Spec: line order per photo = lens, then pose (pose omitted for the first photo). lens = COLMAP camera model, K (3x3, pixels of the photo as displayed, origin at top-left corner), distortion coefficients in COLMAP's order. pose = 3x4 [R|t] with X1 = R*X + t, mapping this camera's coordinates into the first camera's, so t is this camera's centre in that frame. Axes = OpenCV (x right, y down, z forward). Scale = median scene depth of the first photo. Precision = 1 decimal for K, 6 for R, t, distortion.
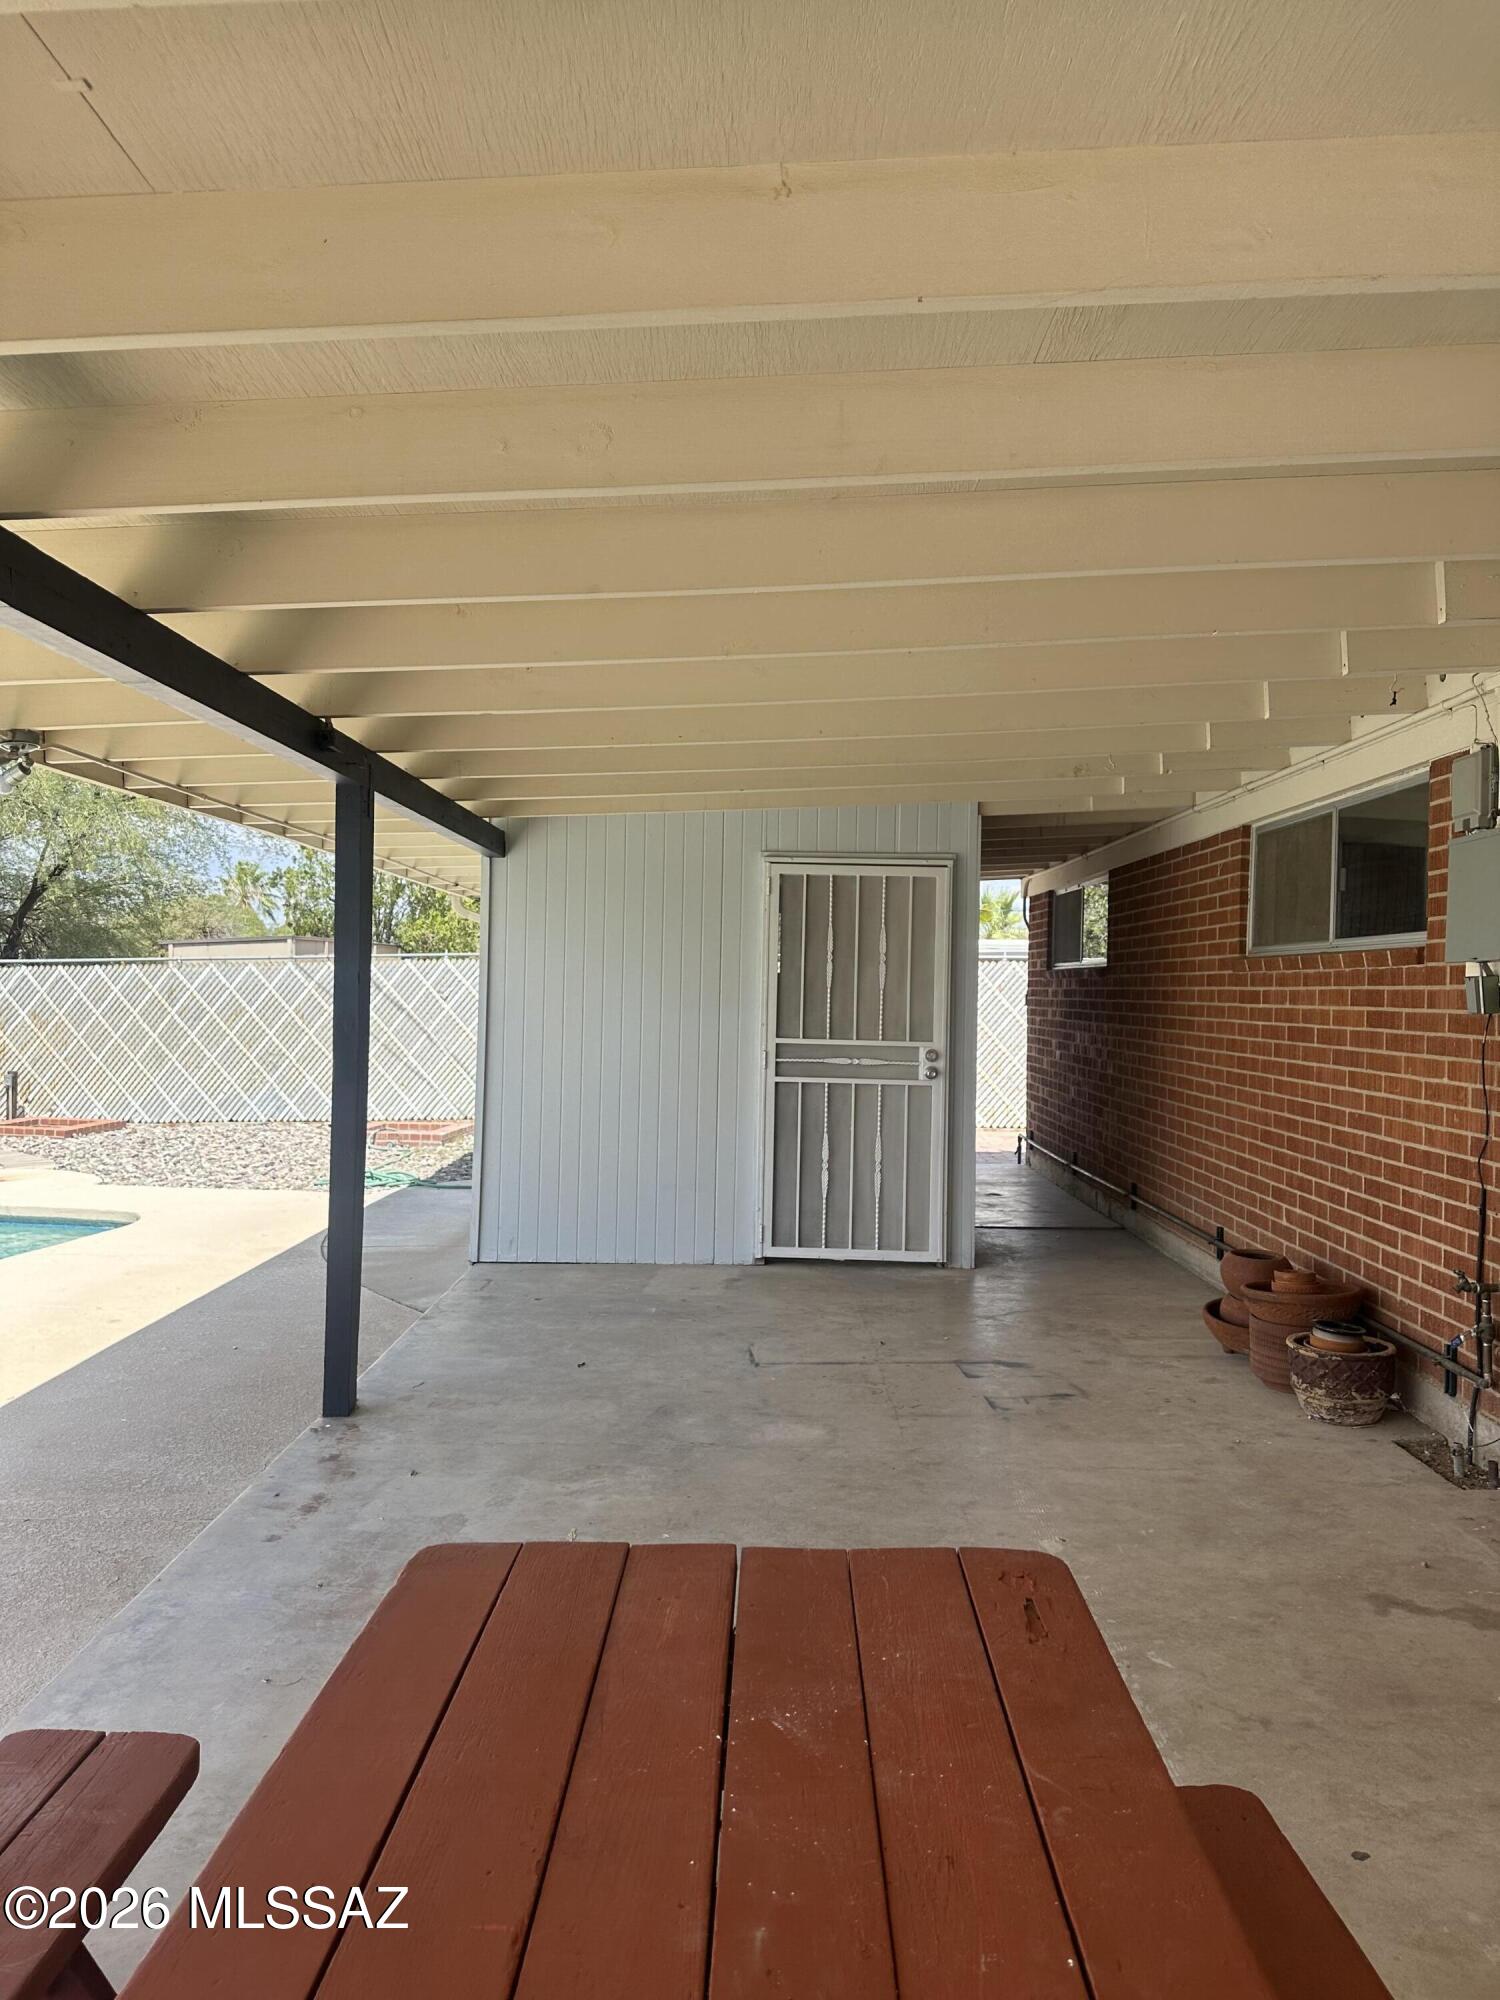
lens RADIAL K [[1400.5, 0, 749.2], [0, 1400.5, 998.5], [0, 0, 1]] dist [0.018872, -0.030035]
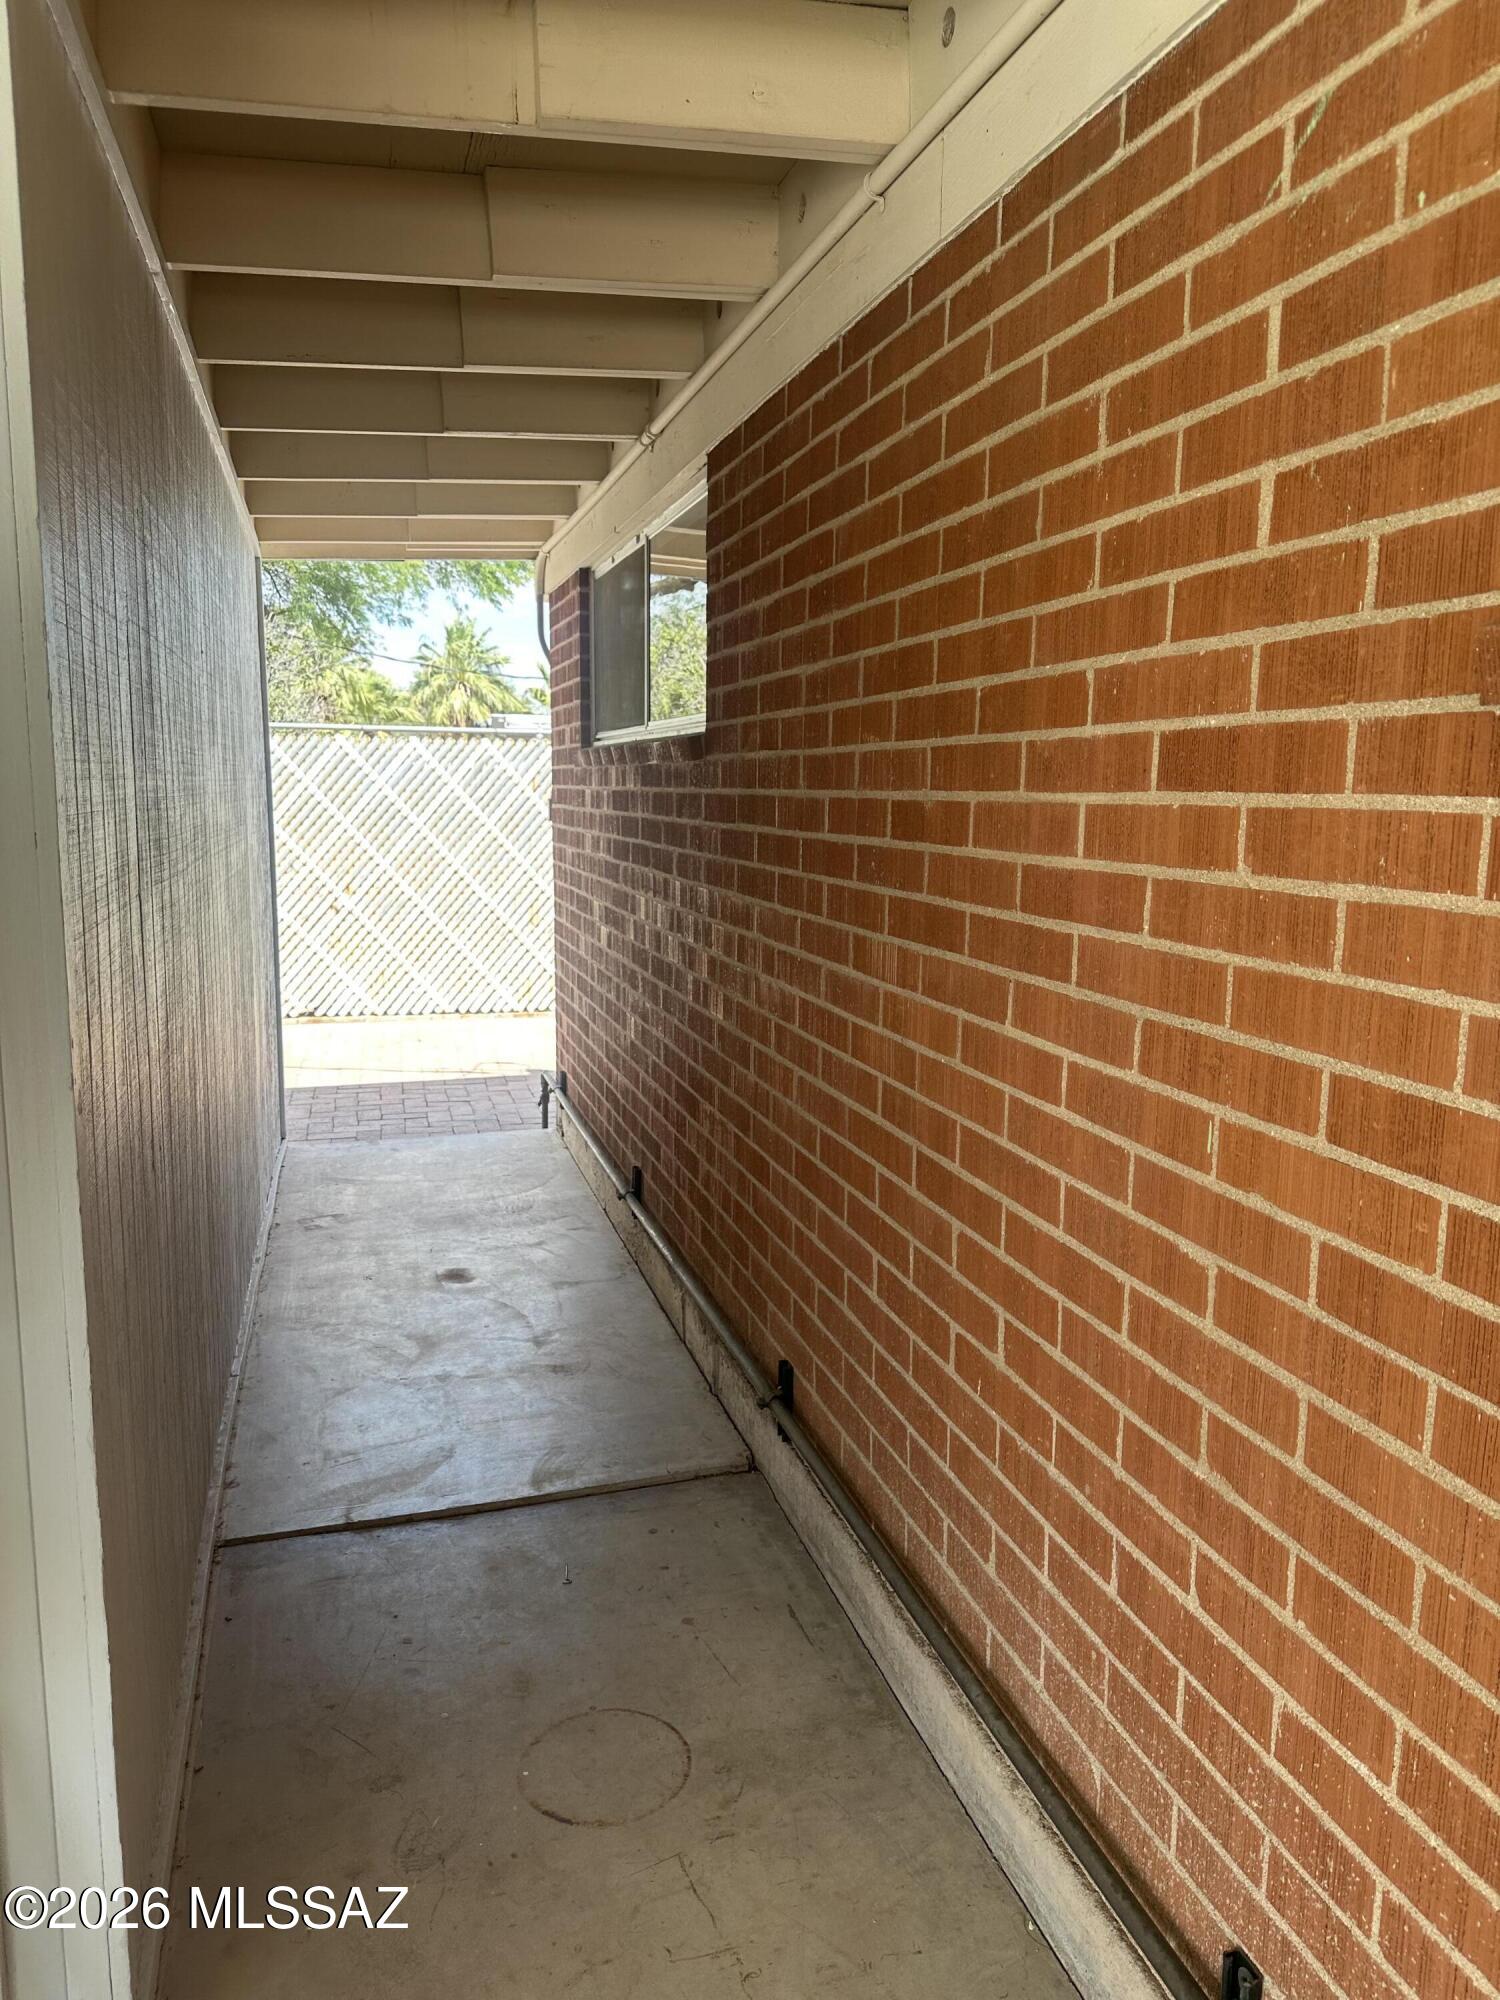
lens RADIAL K [[1400.5, 0, 751.2], [0, 1400.5, 998.4], [0, 0, 1]] dist [0.018872, -0.030035]
pose [[0.960461, -0.044778, 0.274790, 0.143898], [0.004348, 0.989274, 0.146008, -0.006106], [-0.278380, -0.139041, 0.950354, 0.565666]]
